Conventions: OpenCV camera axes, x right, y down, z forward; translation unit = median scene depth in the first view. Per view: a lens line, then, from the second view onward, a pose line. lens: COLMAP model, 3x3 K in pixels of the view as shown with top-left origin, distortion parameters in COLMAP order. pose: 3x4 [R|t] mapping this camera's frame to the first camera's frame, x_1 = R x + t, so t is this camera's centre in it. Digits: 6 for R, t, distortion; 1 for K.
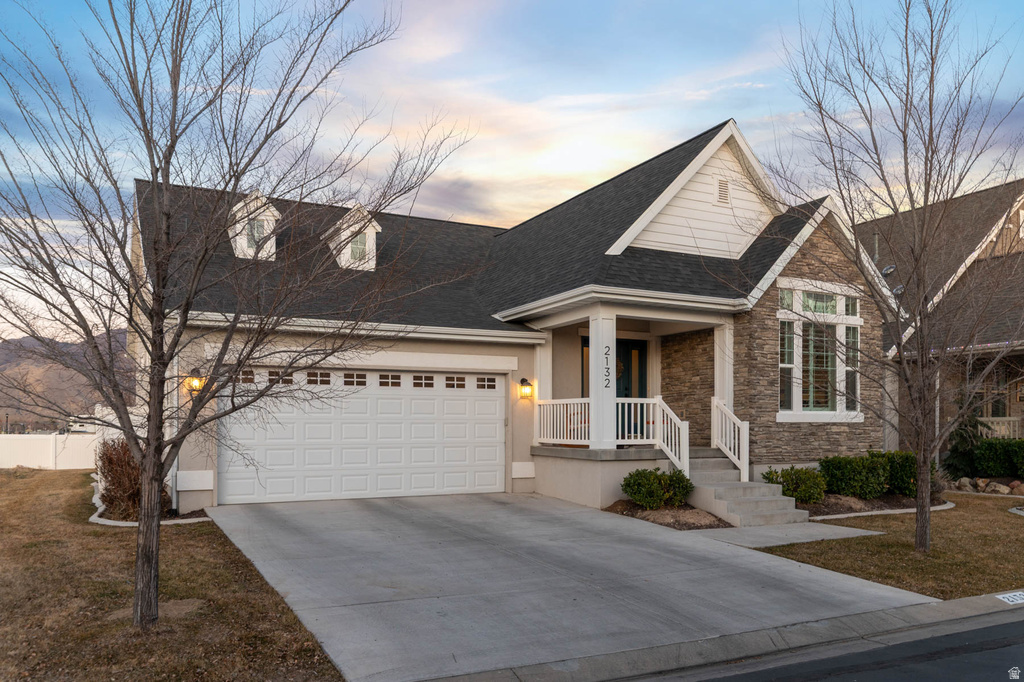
lens RADIAL K [[788.4, 0, 526.9], [0, 788.4, 428.9], [0, 0, 1]] dist [-0.004649, 0.007500]
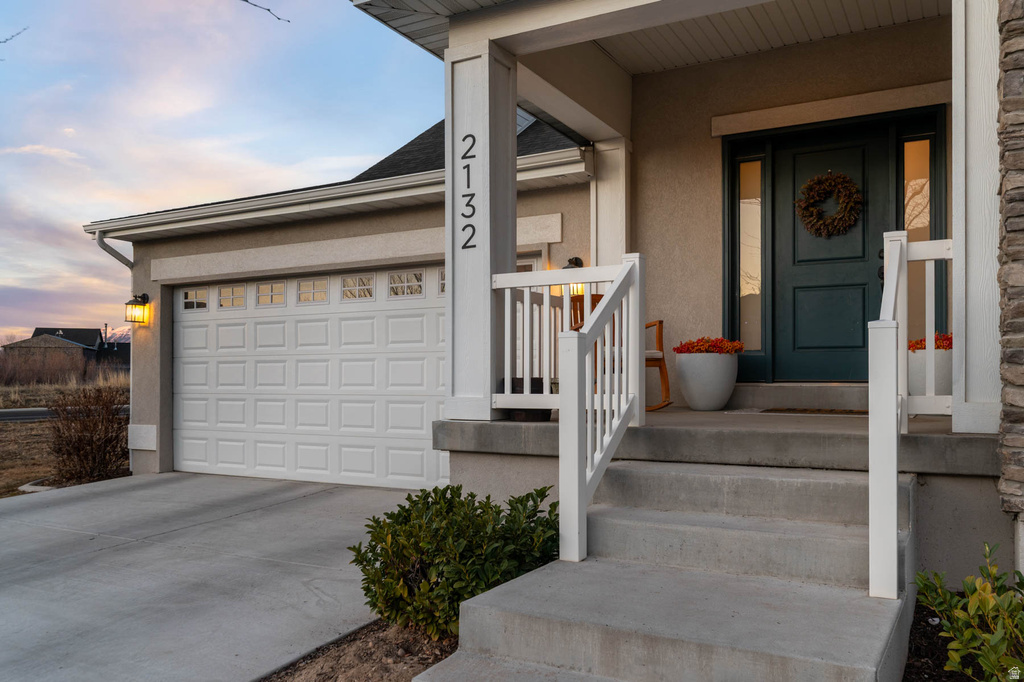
lens RADIAL K [[796.5, 0, 530.6], [0, 796.5, 361.9], [0, 0, 1]] dist [0.011224, 0.001132]
pose [[0.567042, -0.016591, -0.823522, 0.403502], [0.002492, 0.999827, -0.018427, 0.005957], [0.823685, 0.008396, 0.566985, 0.789497]]
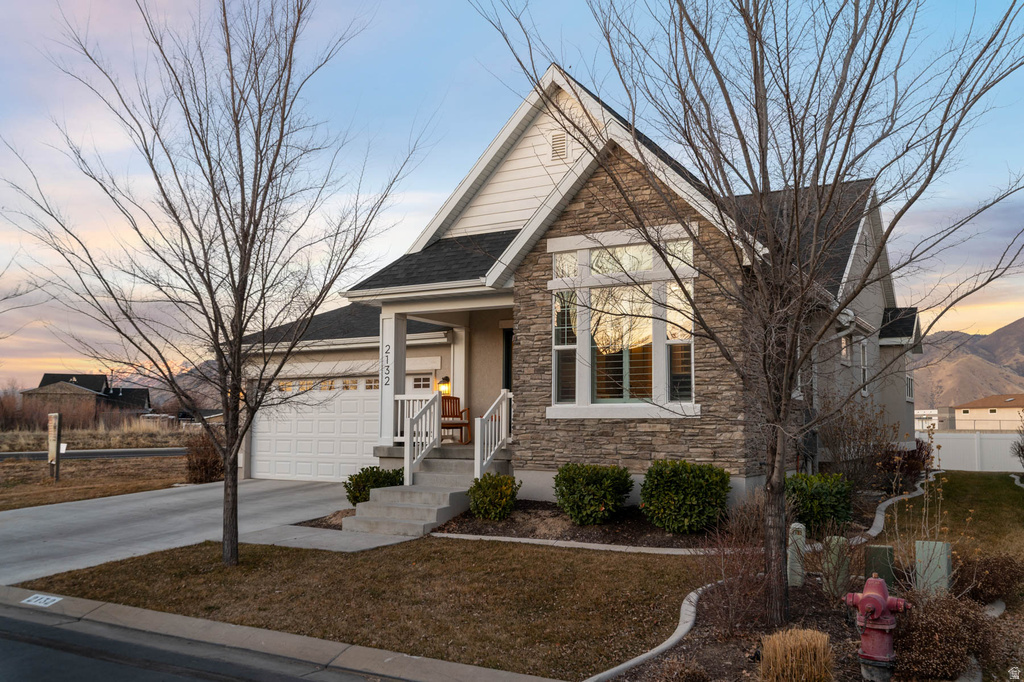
lens RADIAL K [[839.6, 0, 514.9], [0, 839.6, 345.0], [0, 0, 1]] dist [0.001418, 0.007224]
pose [[0.542691, -0.076327, -0.836457, 1.069590], [-0.002360, 0.995720, -0.092391, -0.004039], [0.839929, 0.052114, 0.540188, 0.530025]]
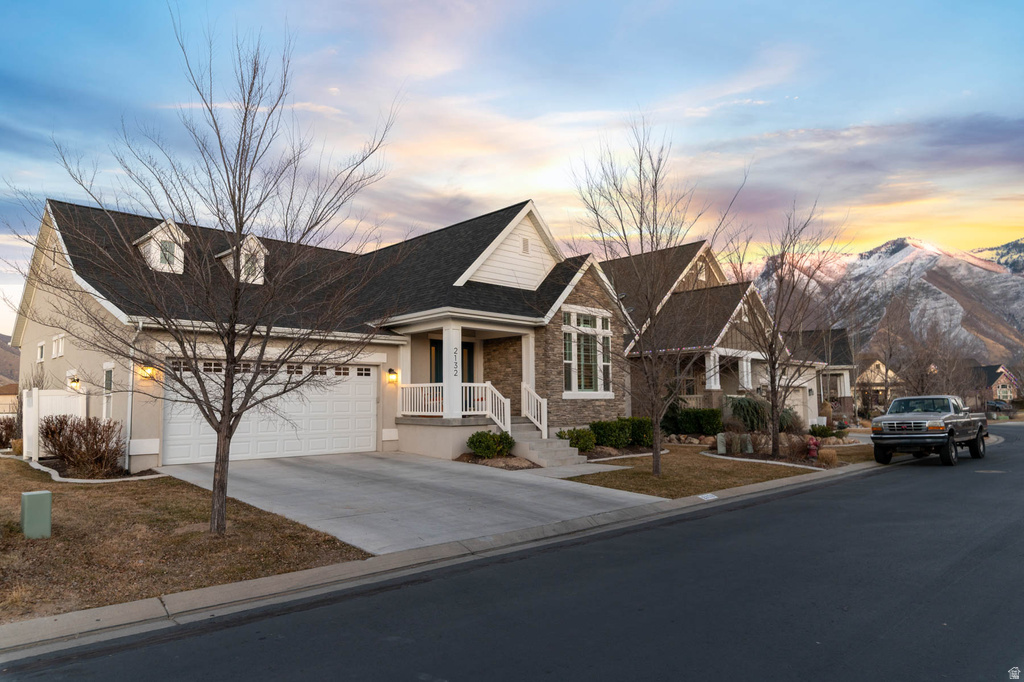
lens RADIAL K [[646.1, 0, 517.3], [0, 646.1, 348.3], [0, 0, 1]] dist [-0.003479, 0.000158]
pose [[0.959442, 0.016140, 0.281442, -0.123392], [0.008846, 0.996144, -0.087285, 0.002291], [-0.281766, 0.086234, 0.955600, -0.178309]]
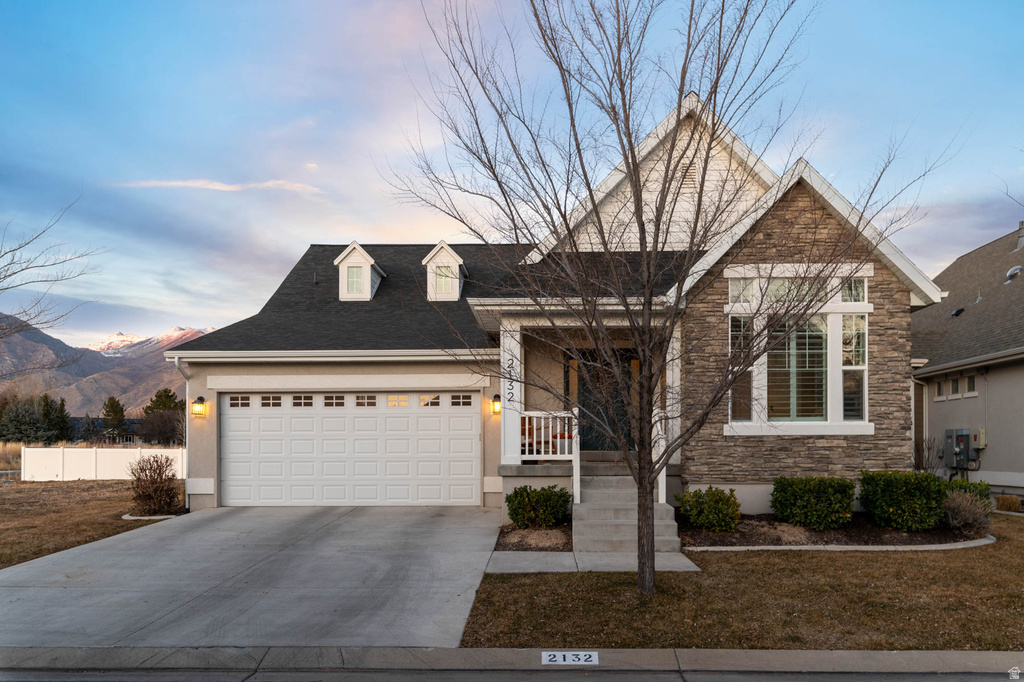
lens RADIAL K [[752.1, 0, 523.5], [0, 752.1, 436.5], [0, 0, 1]] dist [0.008854, -0.000732]
pose [[0.873848, -0.008095, -0.486131, 0.548311], [0.001989, 0.999913, -0.013075, 0.003237], [0.486194, 0.010458, 0.873788, 0.189197]]
